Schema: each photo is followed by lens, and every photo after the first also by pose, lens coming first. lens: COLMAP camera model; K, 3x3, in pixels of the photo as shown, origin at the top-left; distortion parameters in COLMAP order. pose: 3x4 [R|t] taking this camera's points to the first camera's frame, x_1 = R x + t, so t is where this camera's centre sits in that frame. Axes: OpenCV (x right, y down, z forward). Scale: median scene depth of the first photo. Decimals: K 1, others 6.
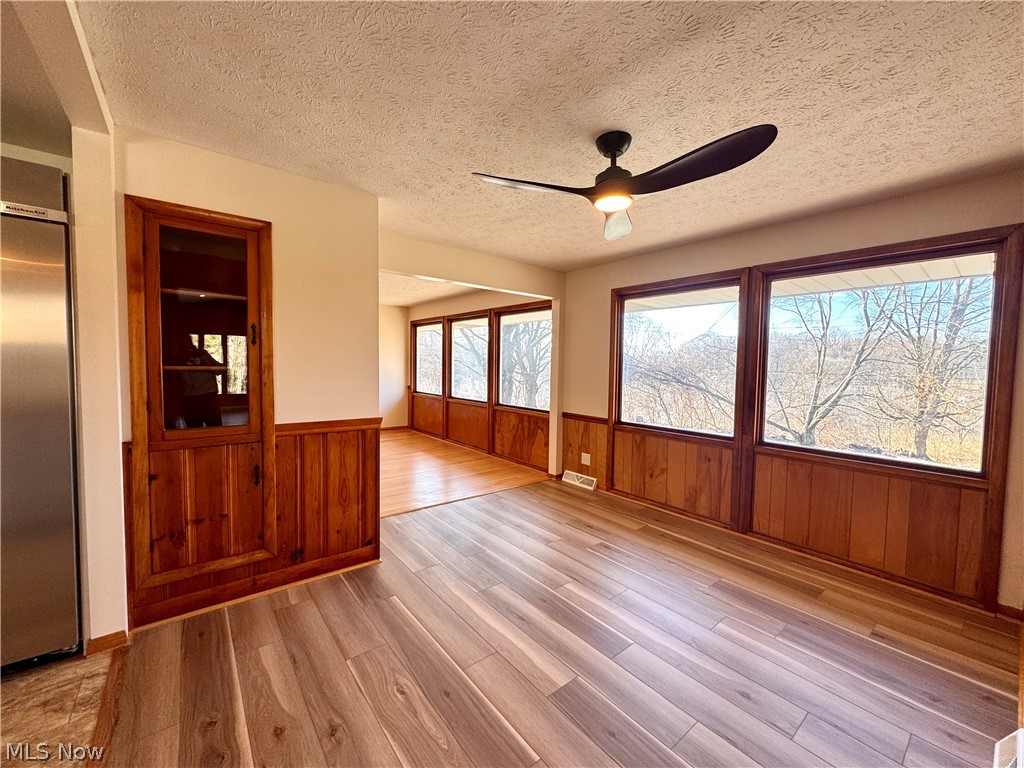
lens RADIAL K [[406.5, 0, 512.0], [0, 406.5, 384.0], [0, 0, 1]] dist [-0.001548, 0.000033]
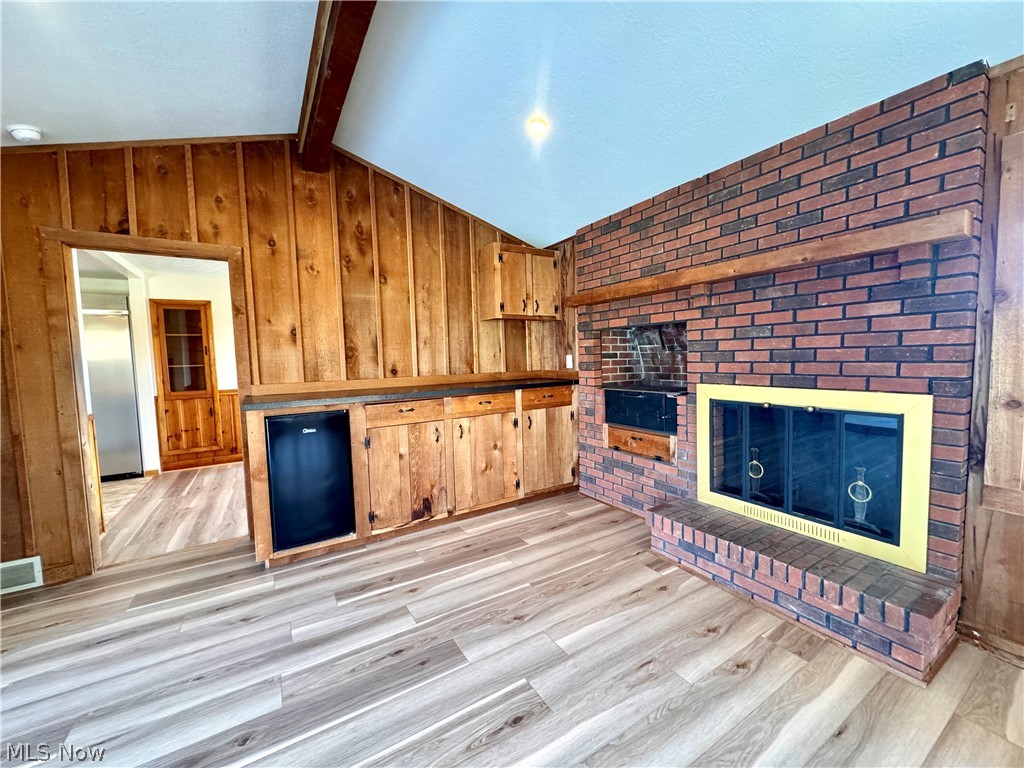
lens RADIAL K [[410.3, 0, 512.0], [0, 410.3, 384.0], [0, 0, 1]] dist [-0.000745, -0.000337]
pose [[0.991233, -0.041042, -0.125589, 1.469579], [0.043097, 0.998977, 0.013689, 0.118435], [0.124899, -0.018982, 0.991988, -1.169781]]
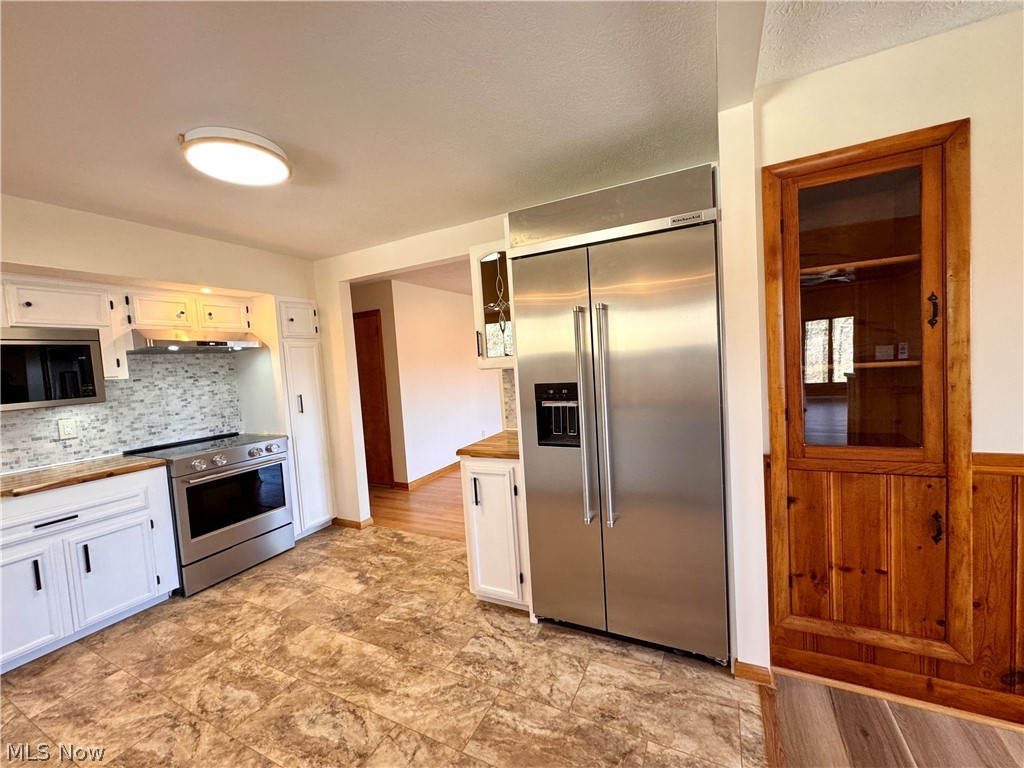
lens RADIAL K [[410.3, 0, 512.0], [0, 410.3, 384.0], [0, 0, 1]] dist [-0.000745, -0.000337]
pose [[0.414573, 0.007134, -0.909988, -0.349709], [0.026057, 0.999466, 0.019707, -0.038034], [0.909643, -0.031882, 0.414166, 0.134202]]
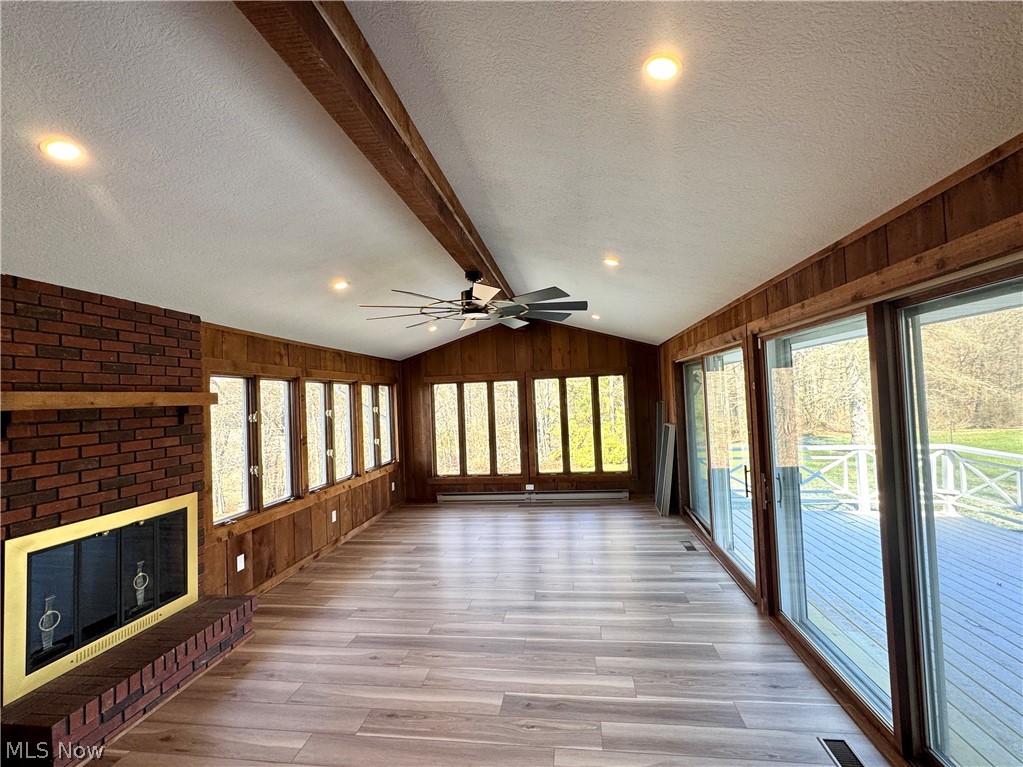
lens RADIAL K [[409.9, 0, 511.5], [0, 409.9, 383.5], [0, 0, 1]] dist [-0.000745, -0.000337]
pose [[-0.684246, 0.038513, 0.728234, -3.366684], [0.066455, 0.997742, 0.009675, -0.999297], [-0.726217, 0.055015, -0.685260, 3.759099]]
